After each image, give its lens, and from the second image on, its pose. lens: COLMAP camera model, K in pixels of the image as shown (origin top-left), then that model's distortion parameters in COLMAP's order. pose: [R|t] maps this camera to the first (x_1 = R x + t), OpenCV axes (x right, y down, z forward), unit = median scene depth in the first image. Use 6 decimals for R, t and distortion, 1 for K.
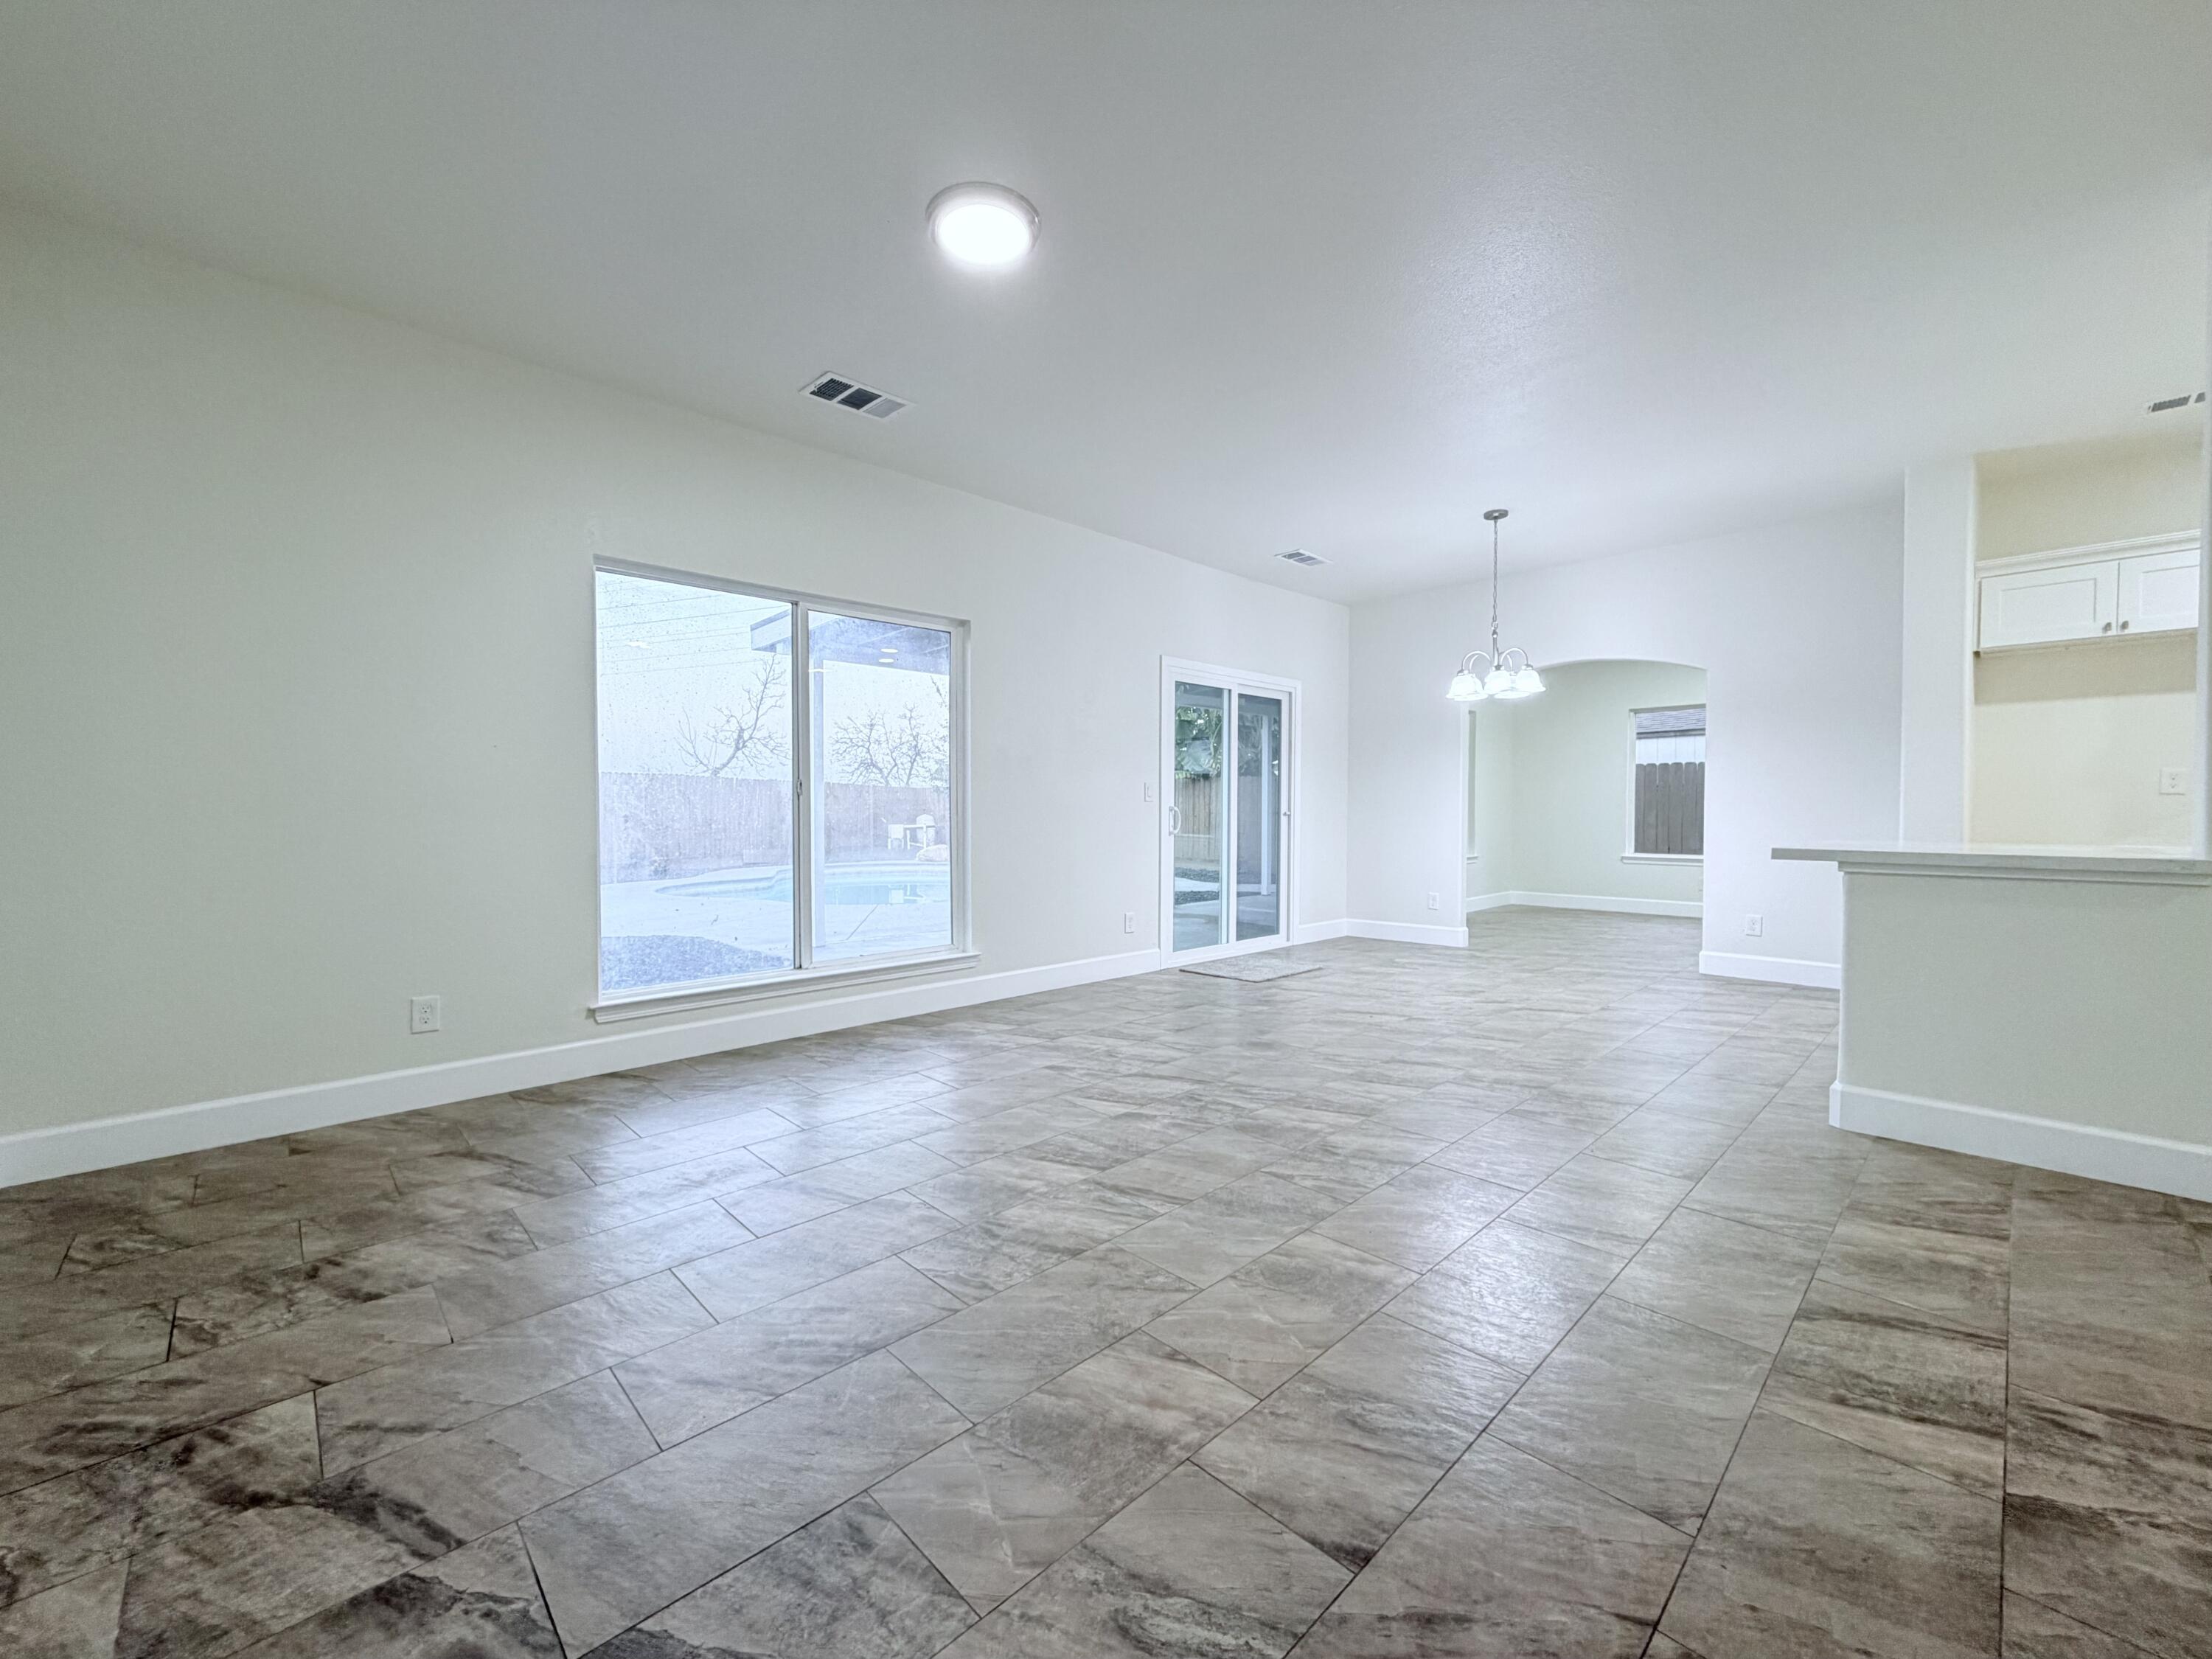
lens RADIAL K [[880.1, 0, 1103.8], [0, 880.1, 826.5], [0, 0, 1]] dist [-0.000427, 0.000488]
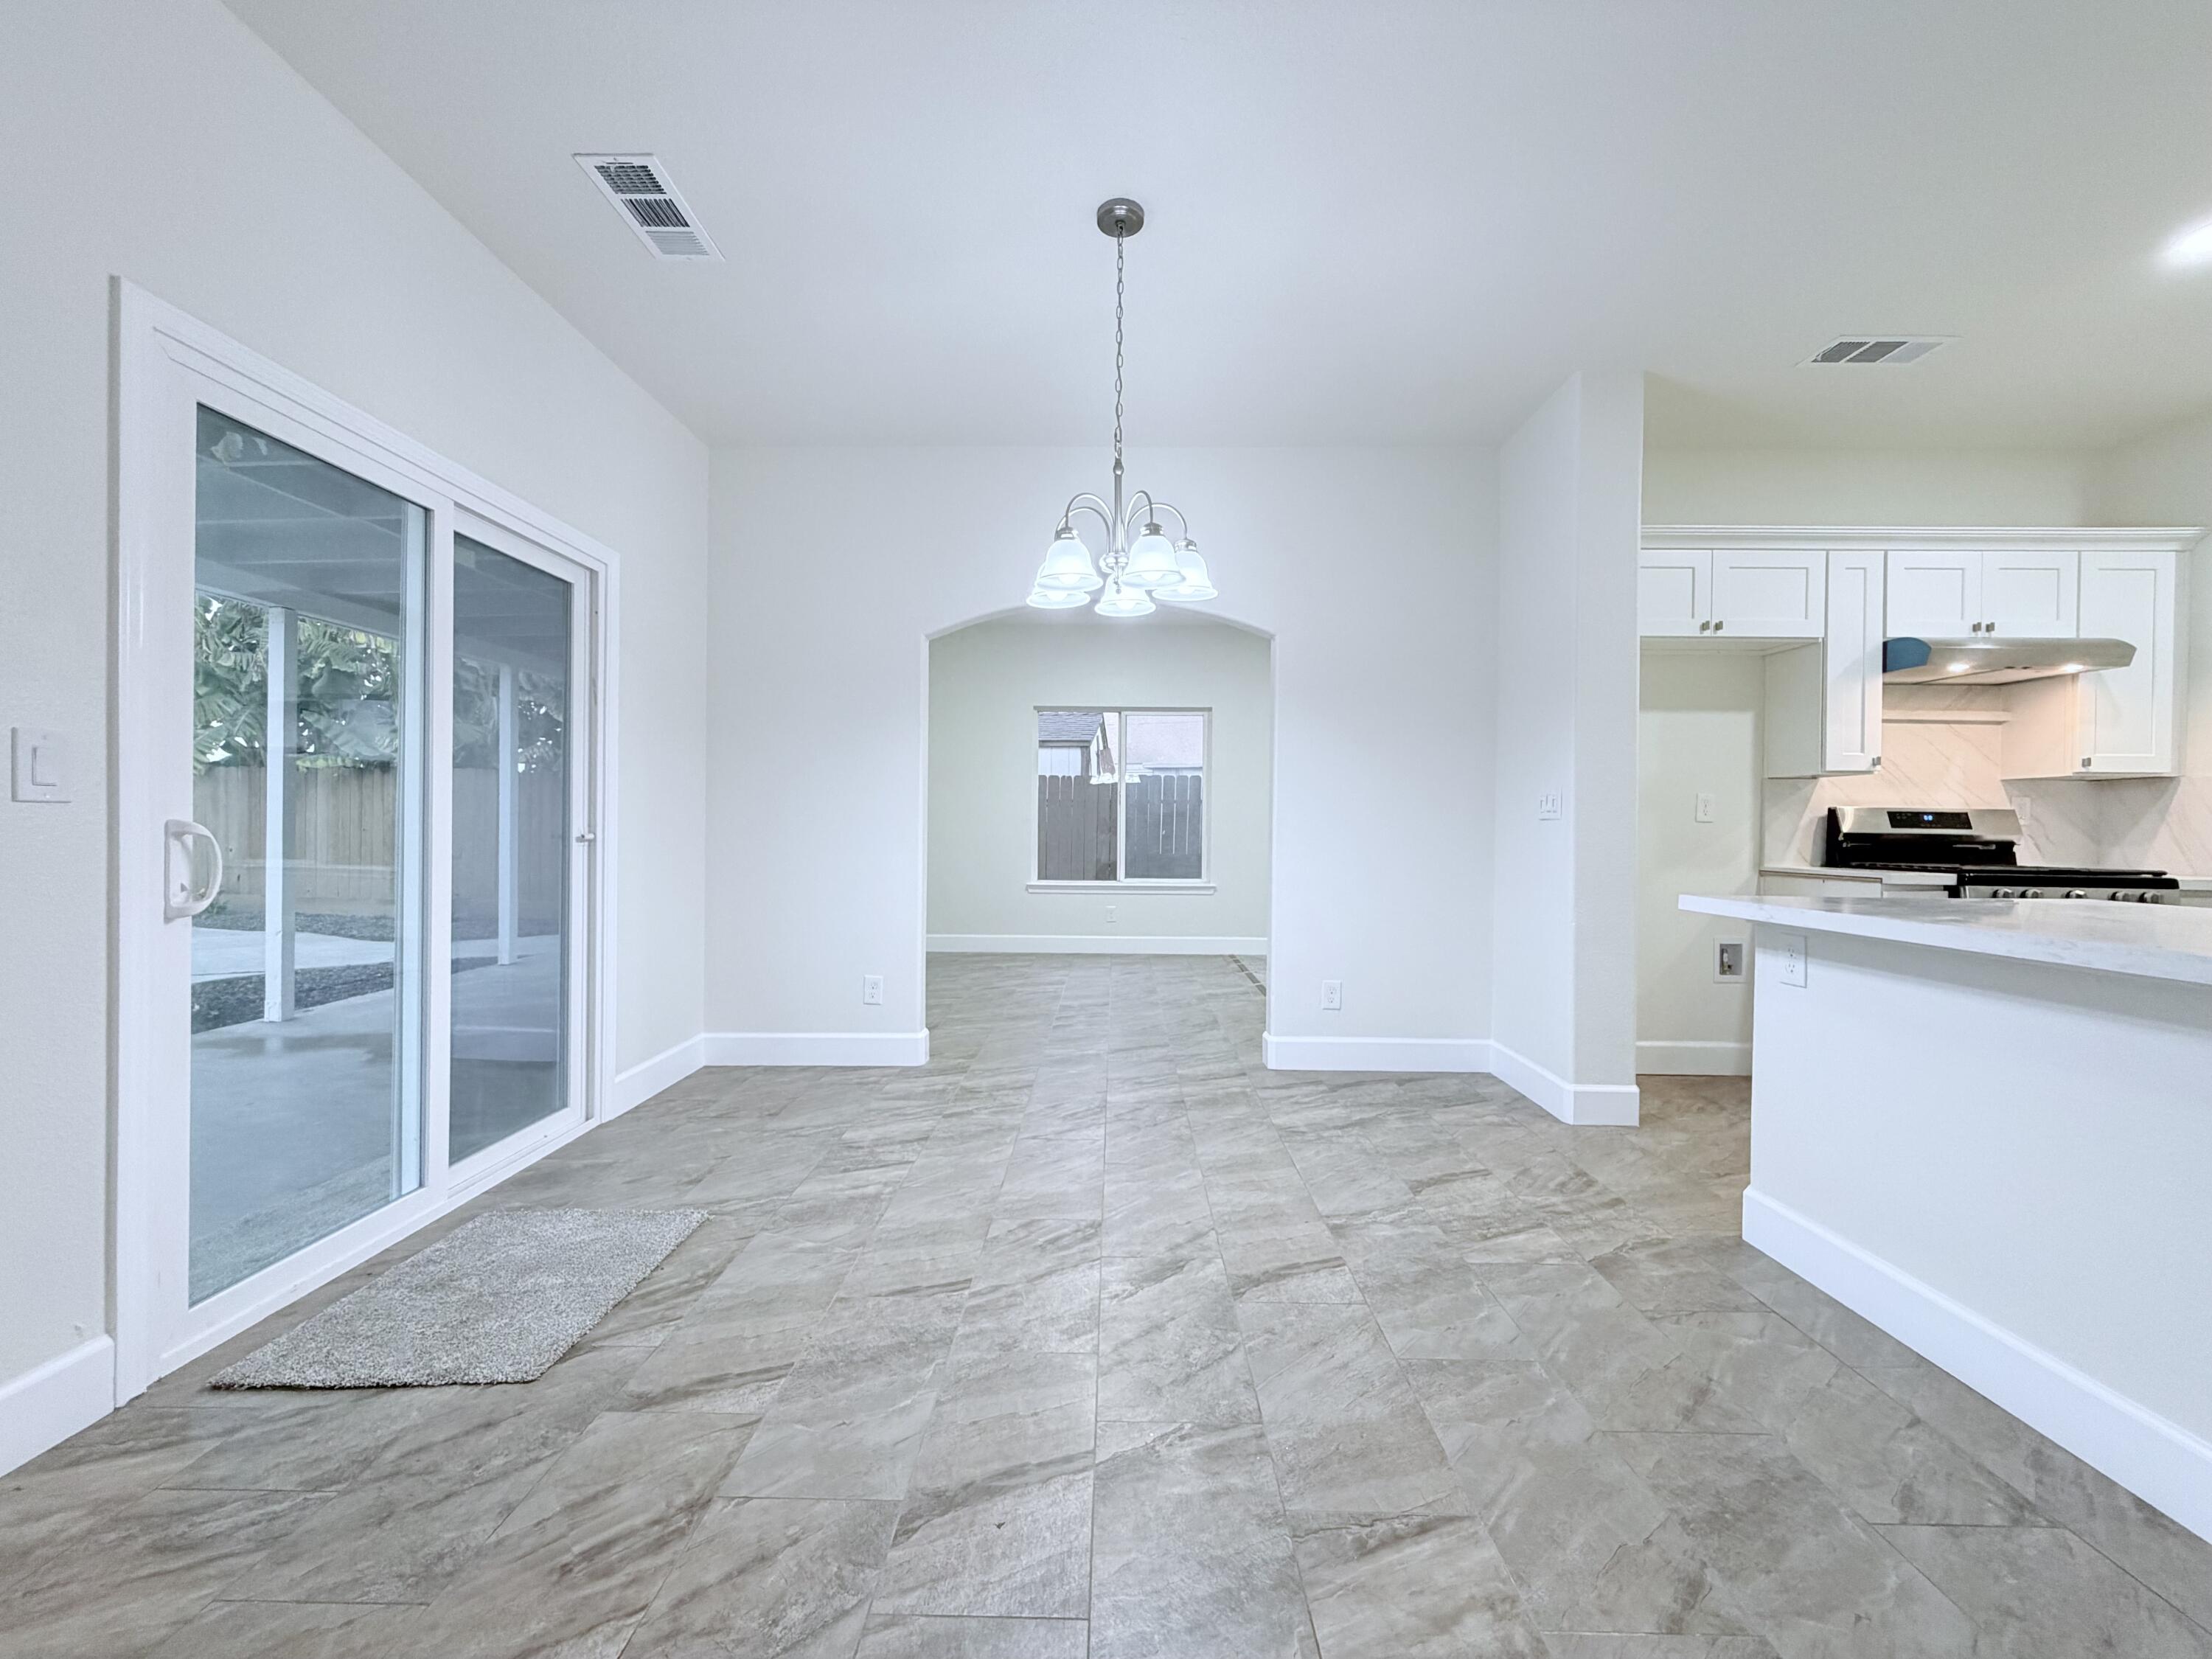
lens RADIAL K [[880.1, 0, 1110.2], [0, 880.1, 838.3], [0, 0, 1]] dist [-0.000427, 0.000488]
pose [[0.701043, -0.003360, 0.713111, 0.073581], [0.003559, 0.999993, 0.001213, -0.013901], [-0.713110, 0.001688, 0.701050, 0.487908]]
